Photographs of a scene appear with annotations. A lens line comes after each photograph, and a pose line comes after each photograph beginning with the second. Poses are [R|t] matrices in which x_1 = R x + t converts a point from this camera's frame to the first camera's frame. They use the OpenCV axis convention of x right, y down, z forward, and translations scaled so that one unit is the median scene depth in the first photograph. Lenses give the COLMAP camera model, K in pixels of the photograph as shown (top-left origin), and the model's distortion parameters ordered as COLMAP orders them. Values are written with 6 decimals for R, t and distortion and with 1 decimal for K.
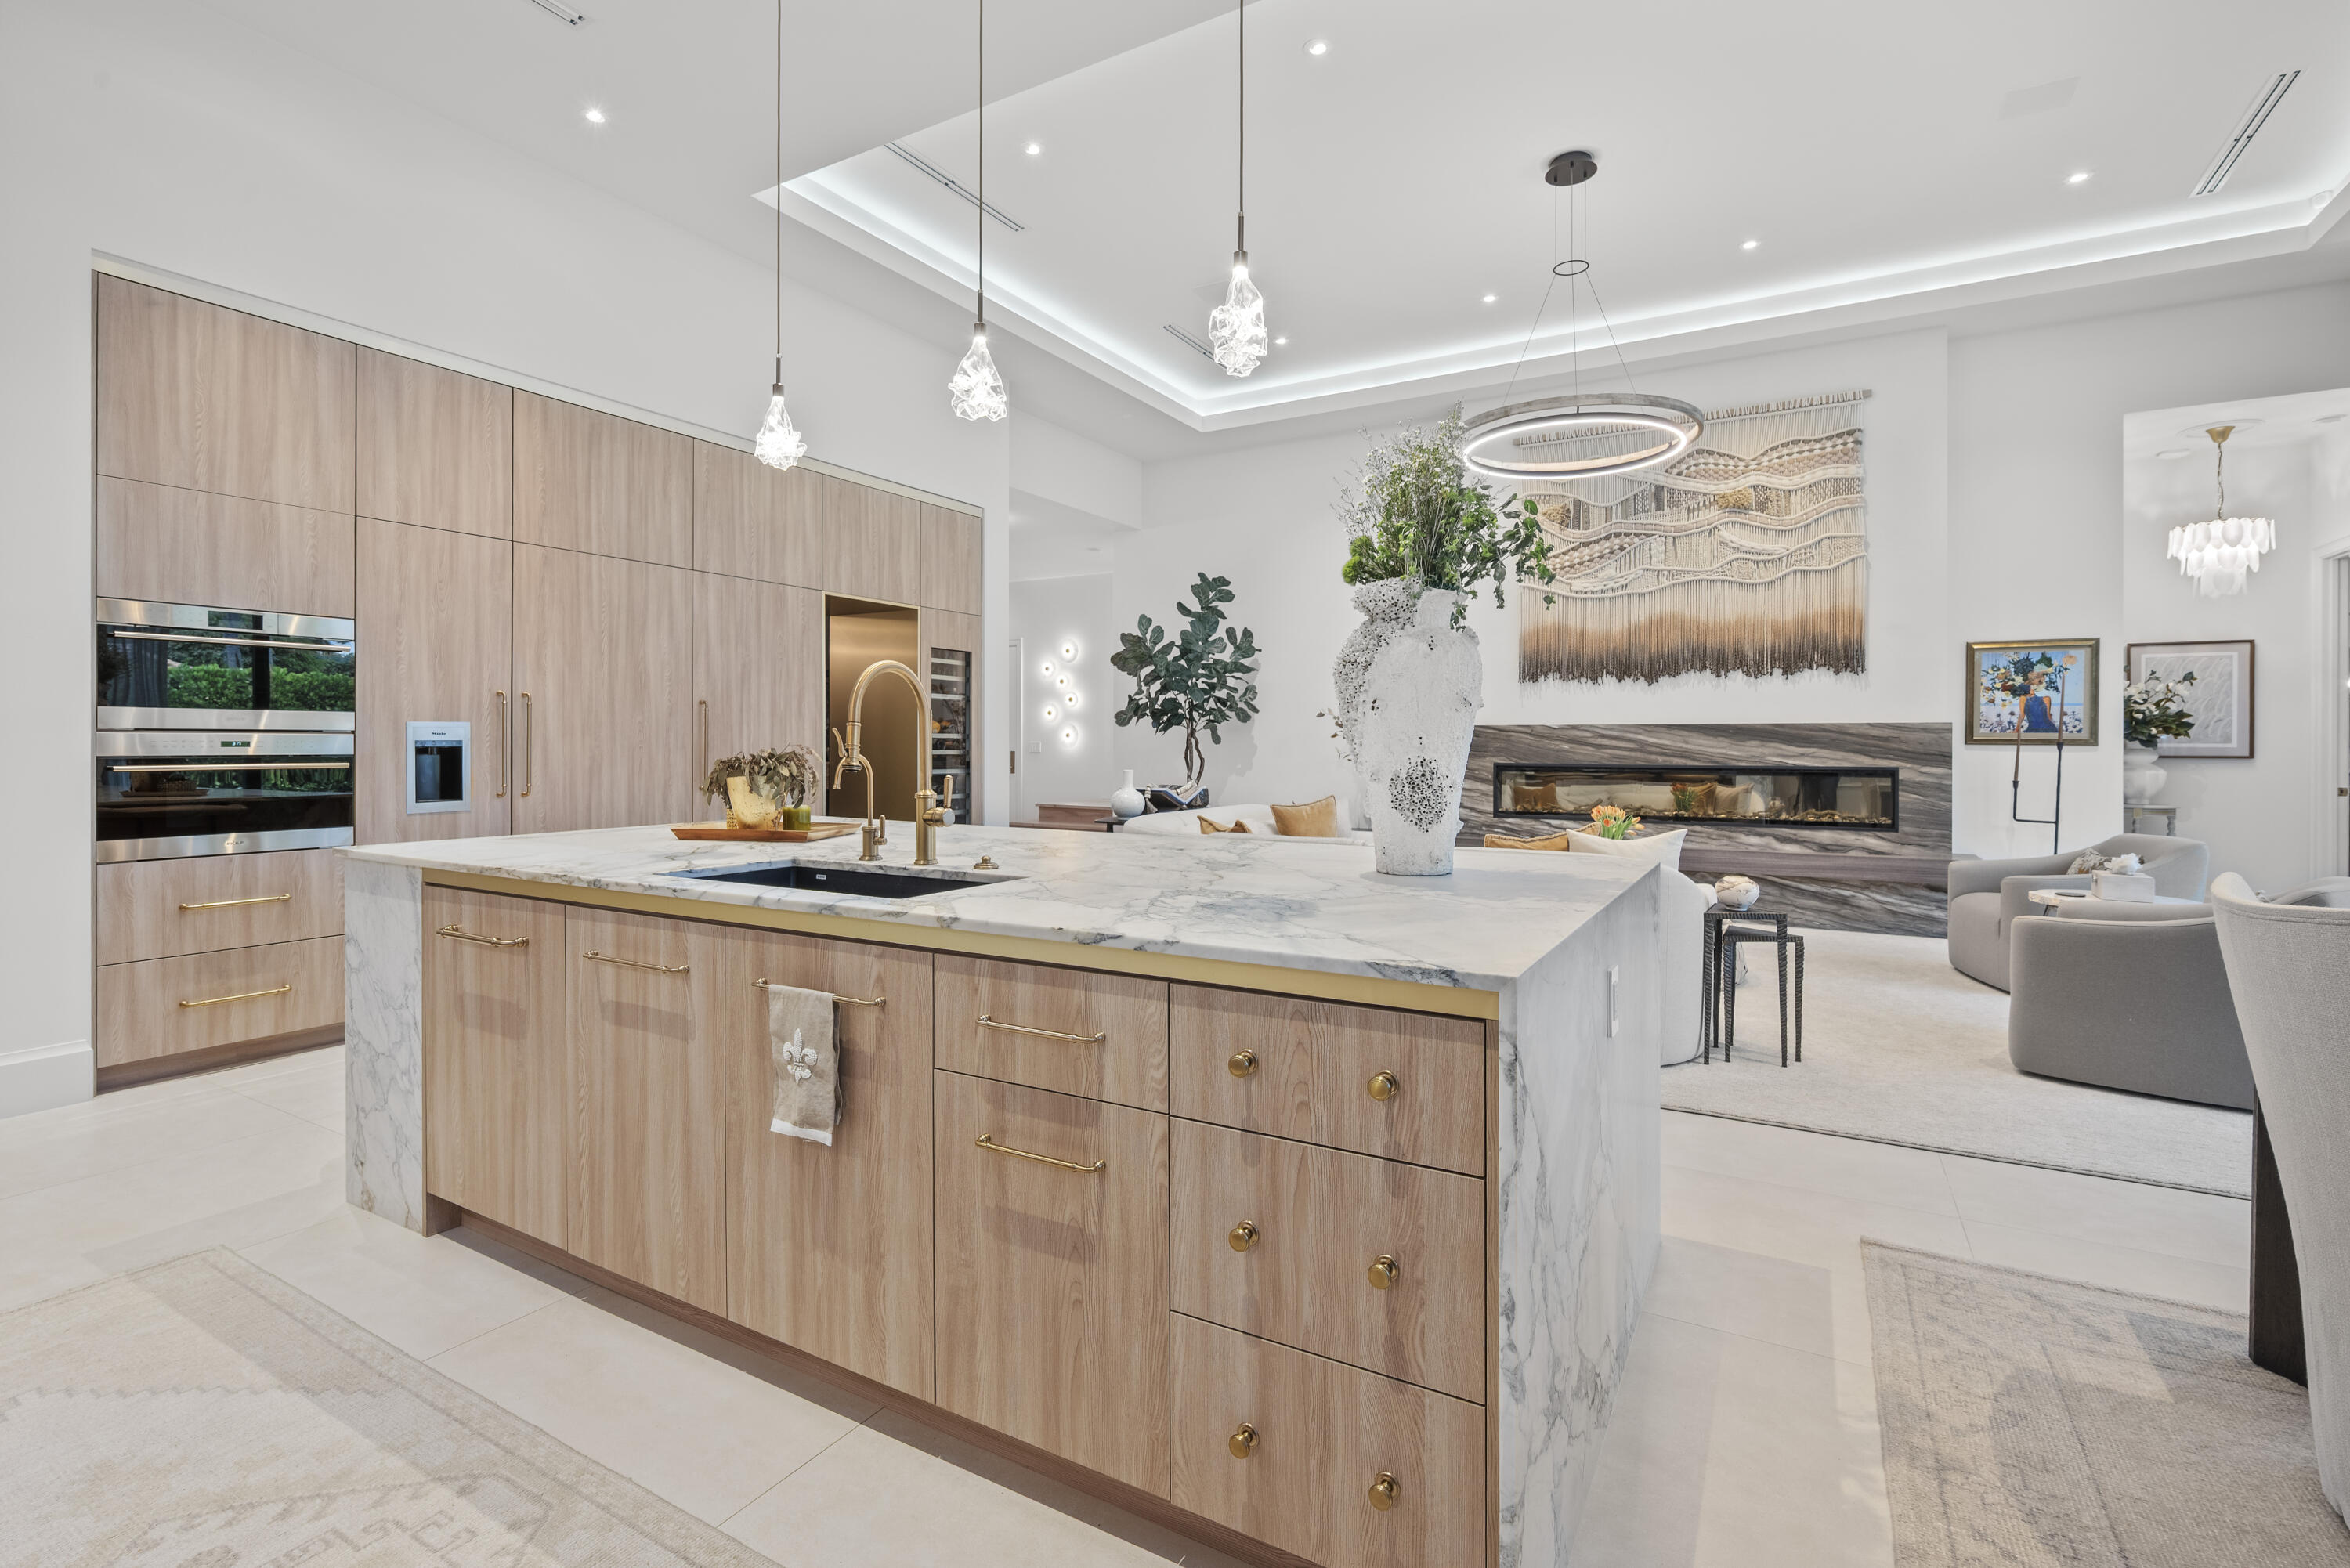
lens RADIAL K [[1070.7, 0, 1180.9], [0, 1070.7, 745.4], [0, 0, 1]] dist [-0.002879, -0.000304]
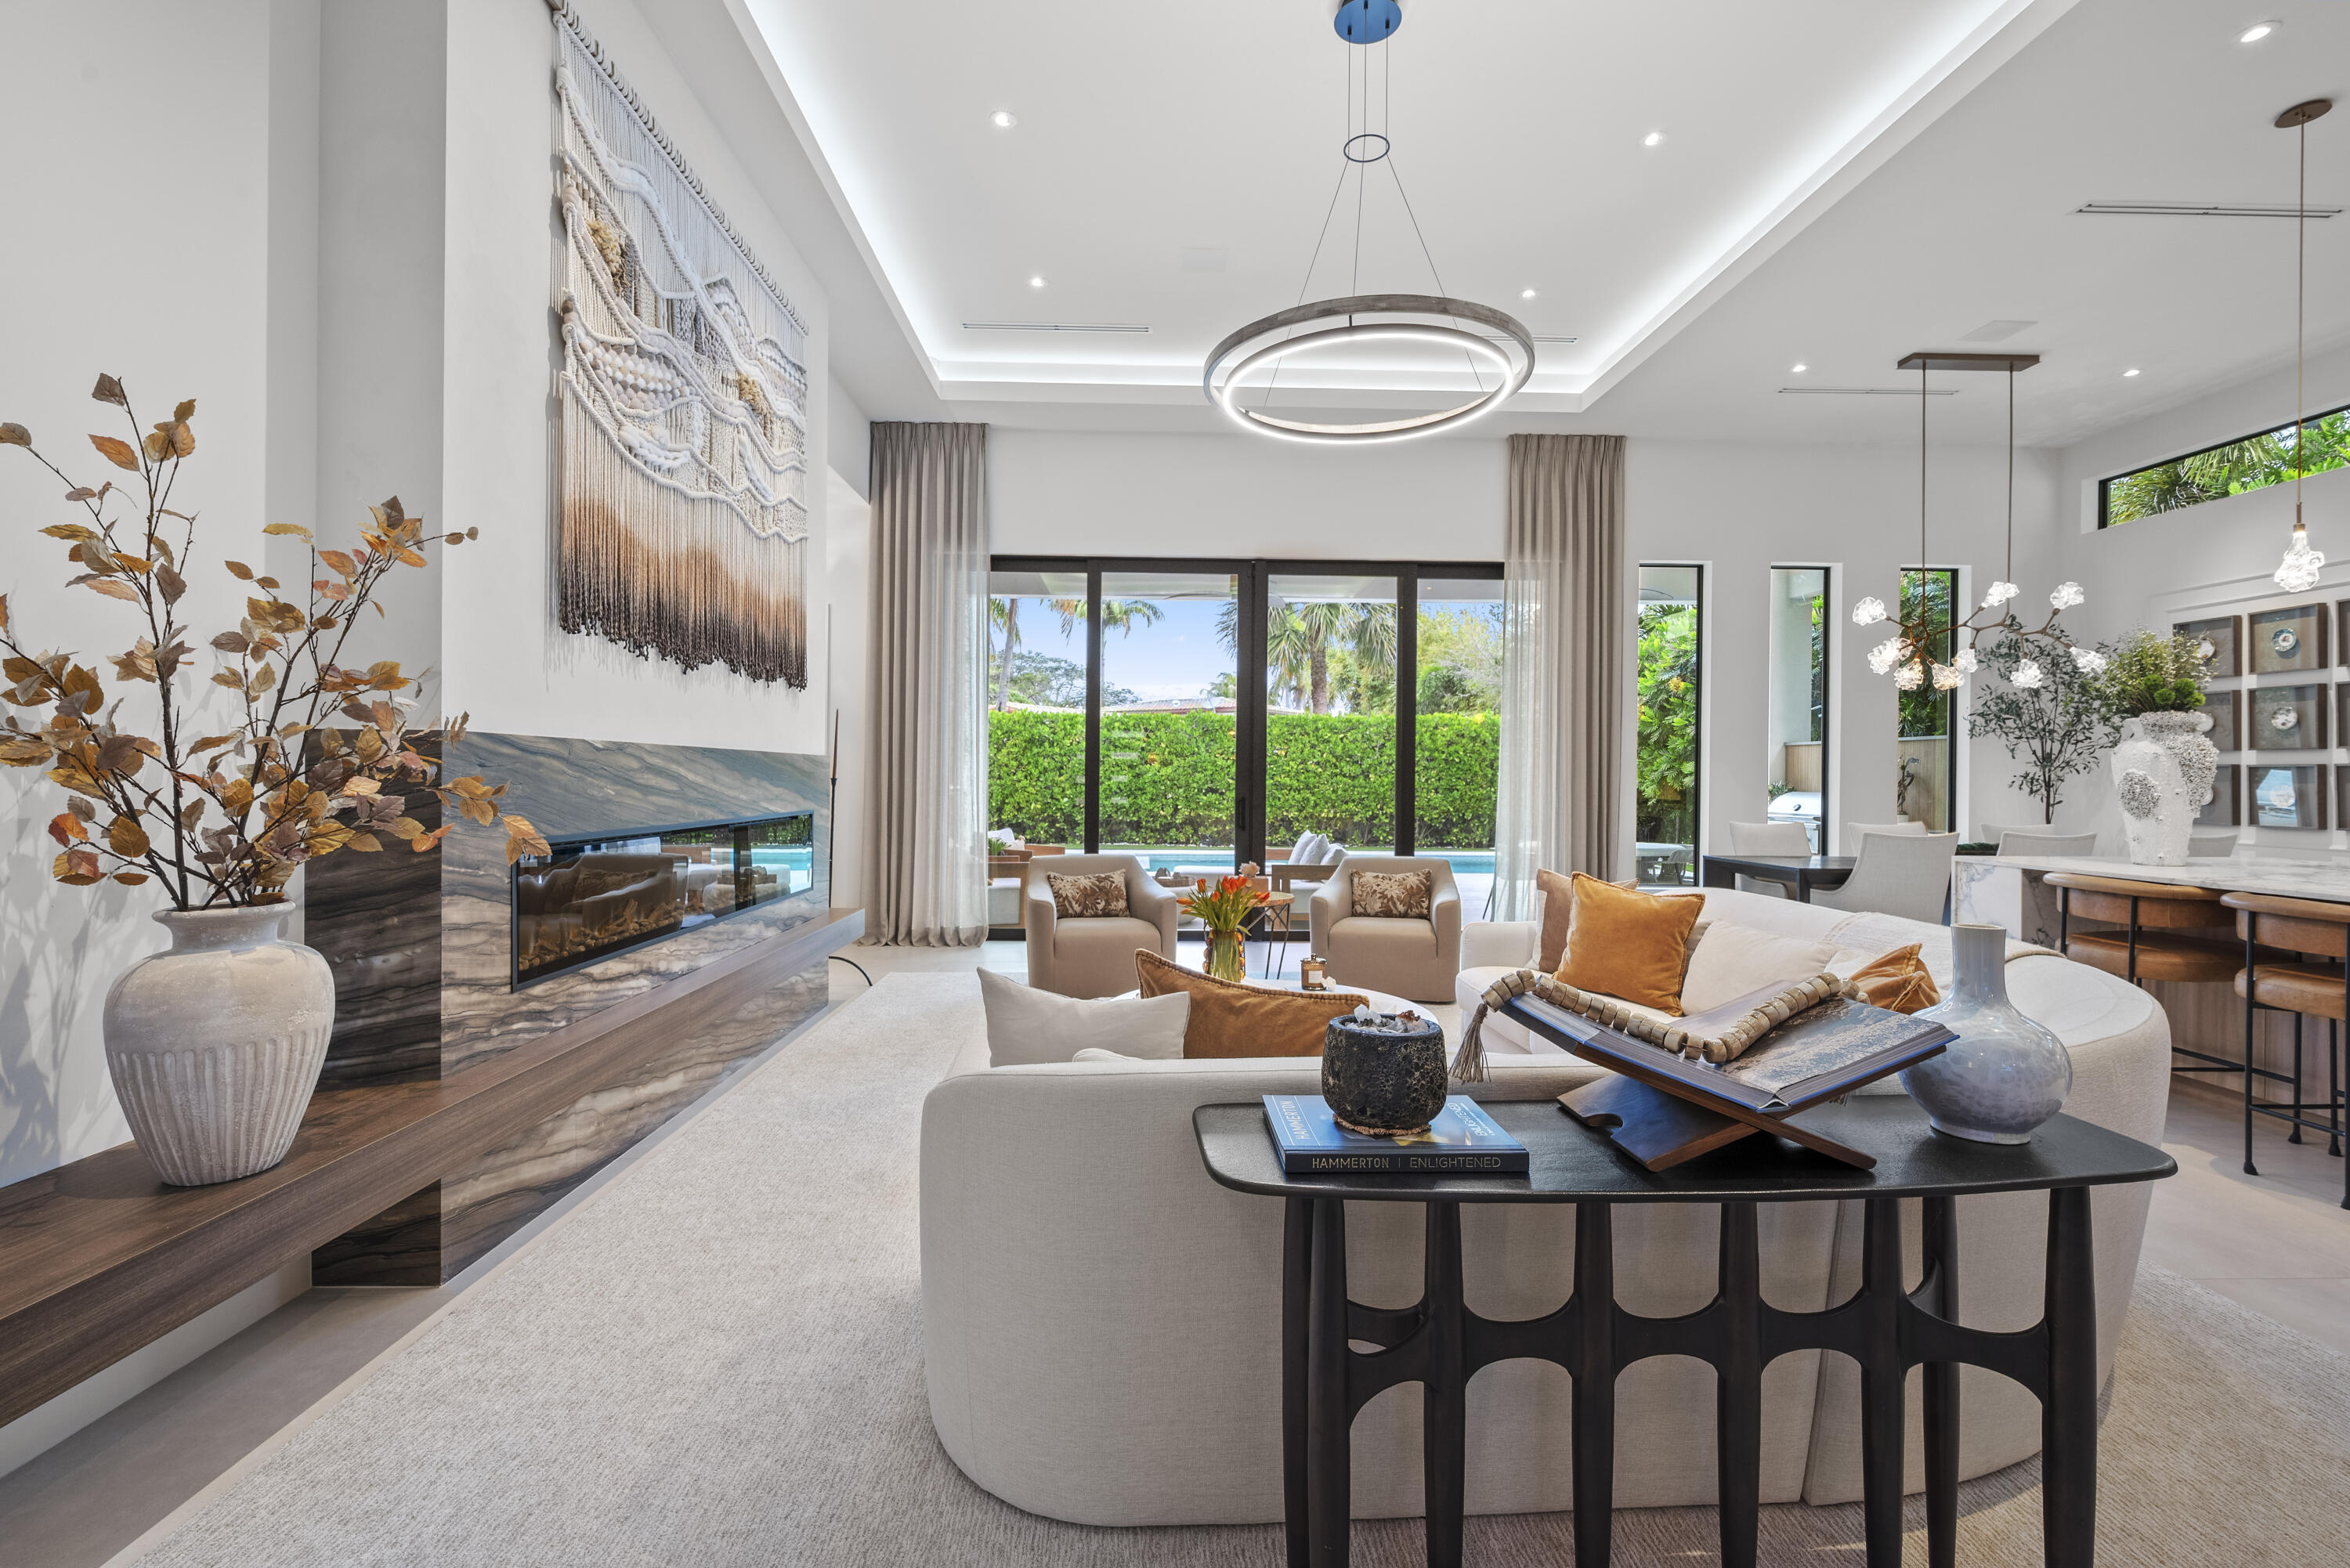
lens RADIAL K [[1035.5, 0, 1174.6], [0, 1035.5, 776.9], [0, 0, 1]] dist [-0.002406, -0.000415]
pose [[-0.529842, -0.007195, 0.848066, -0.157942], [-0.008824, 0.999957, 0.002971, -0.010490], [-0.848051, -0.005909, -0.529882, 1.338982]]
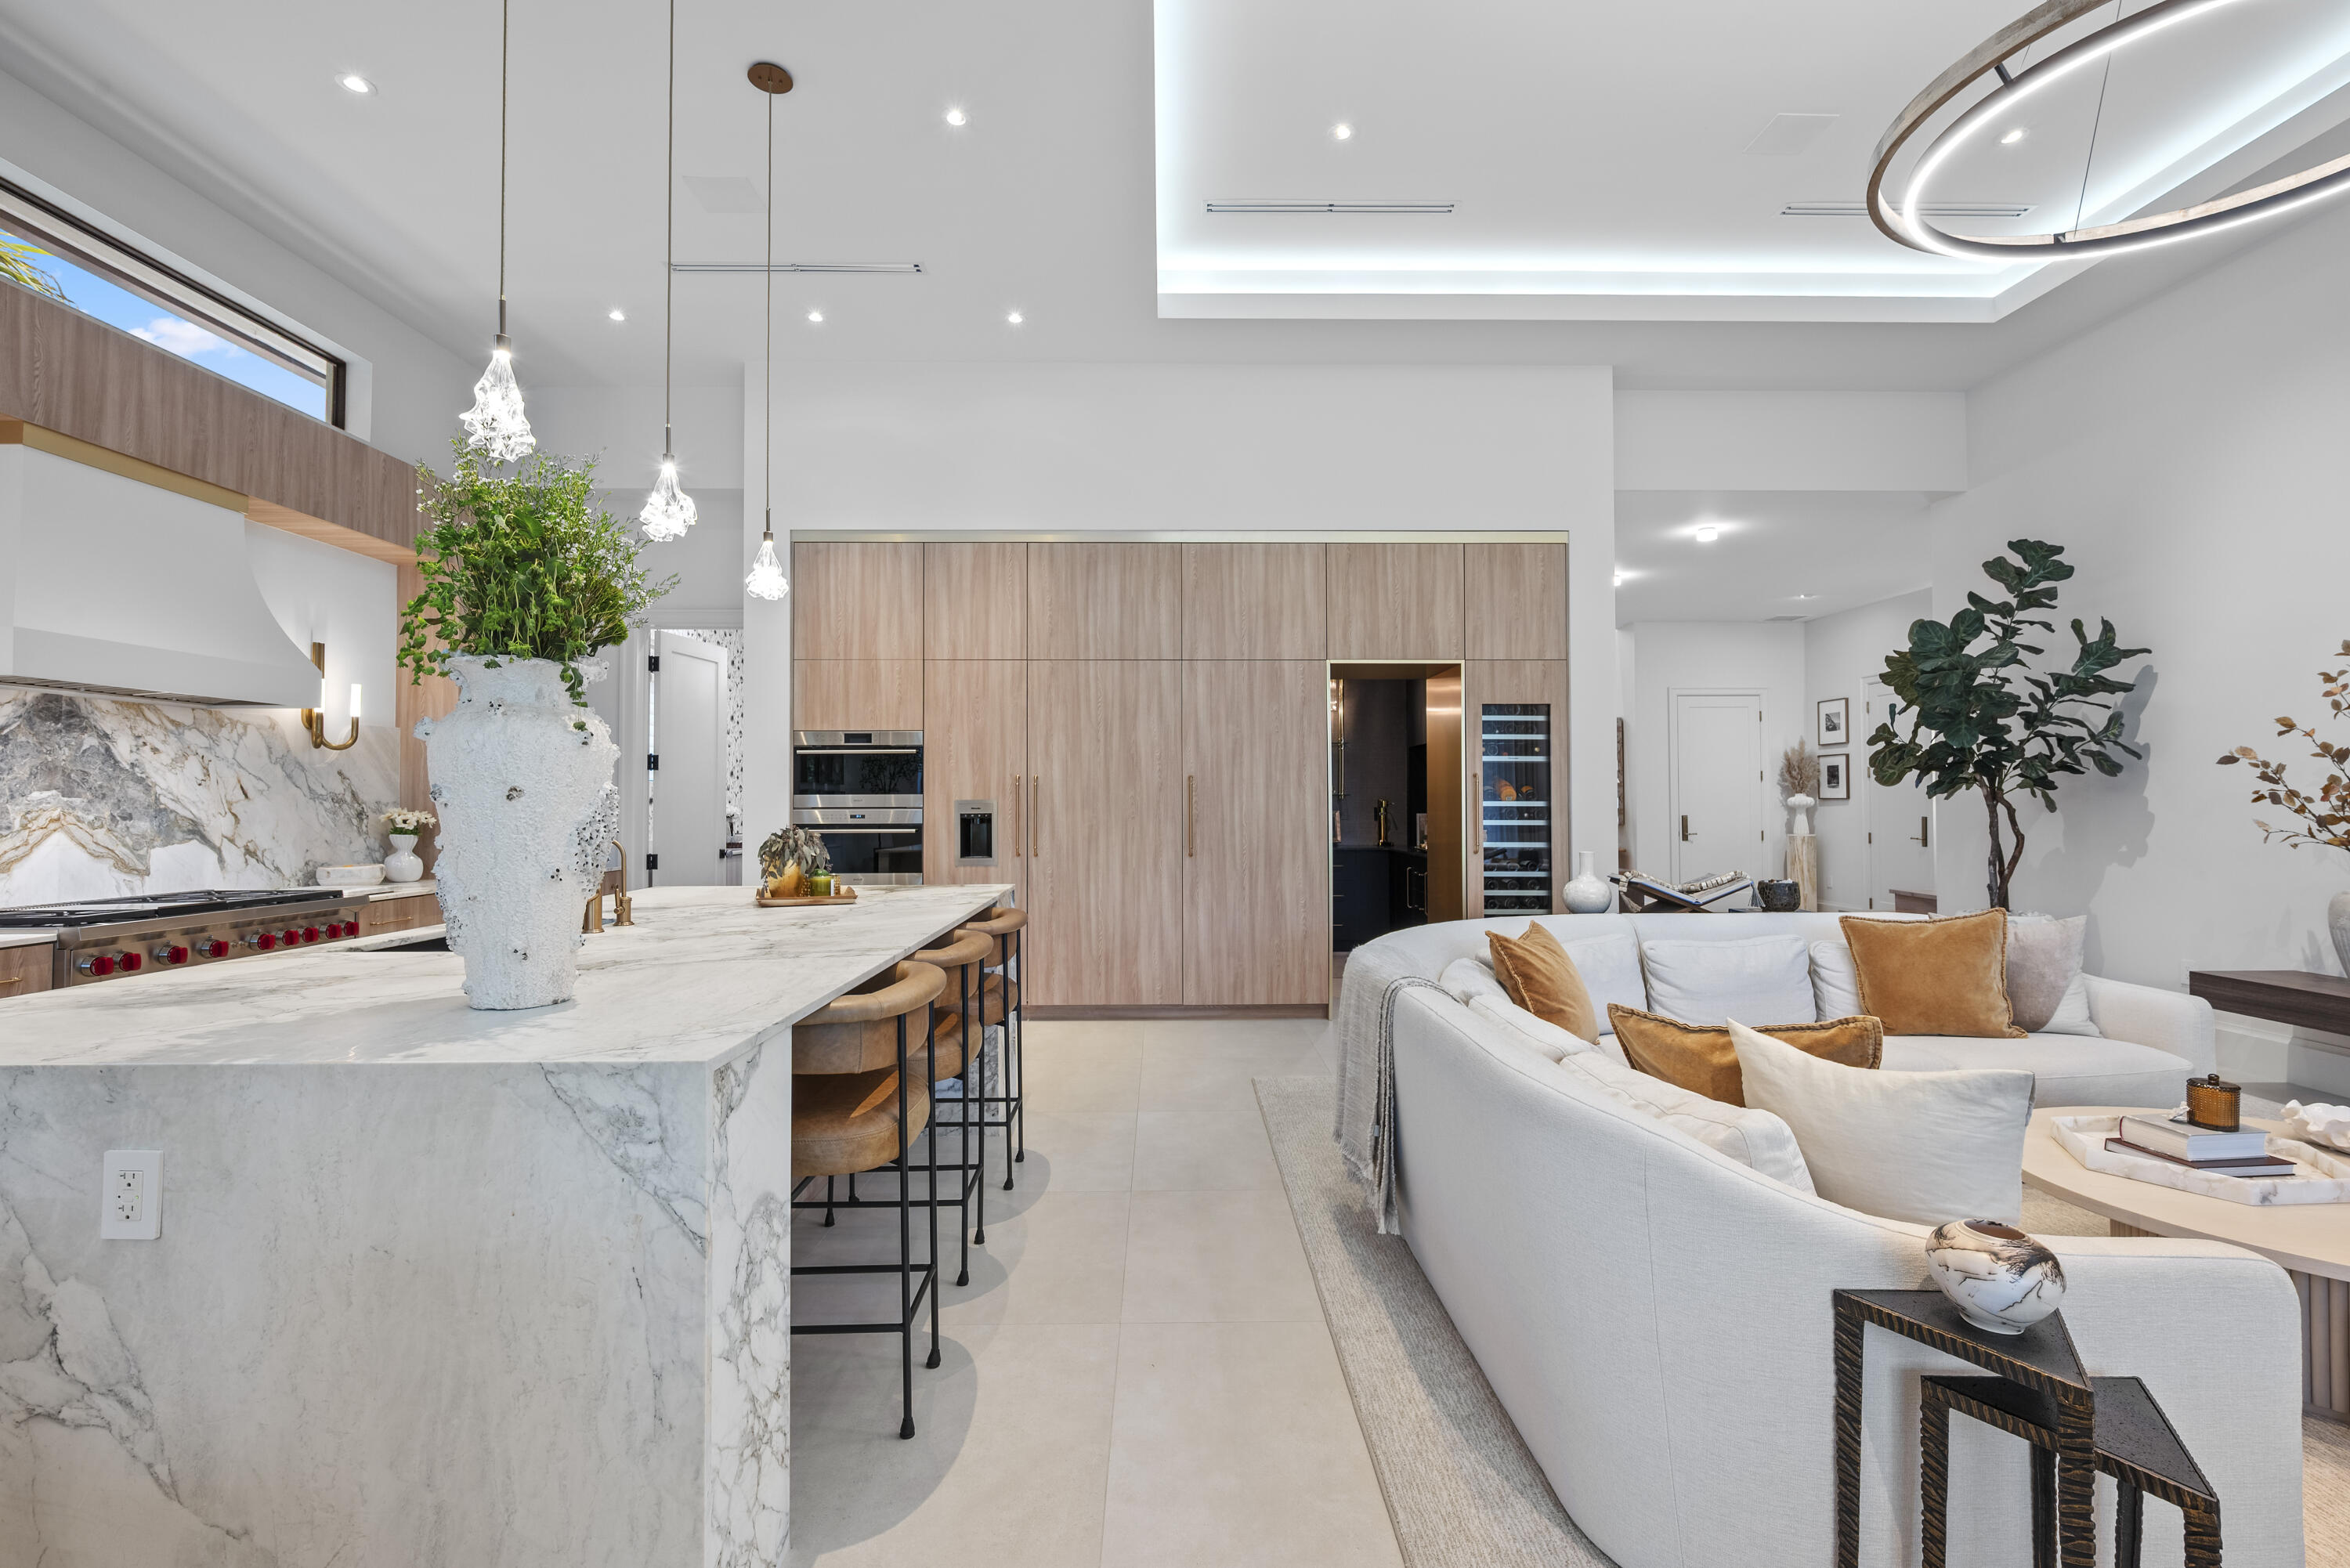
lens RADIAL K [[1057.2, 0, 1177.5], [0, 1057.2, 781.6], [0, 0, 1]] dist [-0.001385, -0.000068]
pose [[0.513650, -0.019913, -0.857768, 0.455704], [0.003951, 0.999775, -0.020844, -0.012248], [0.857990, 0.007317, 0.513613, 0.395330]]
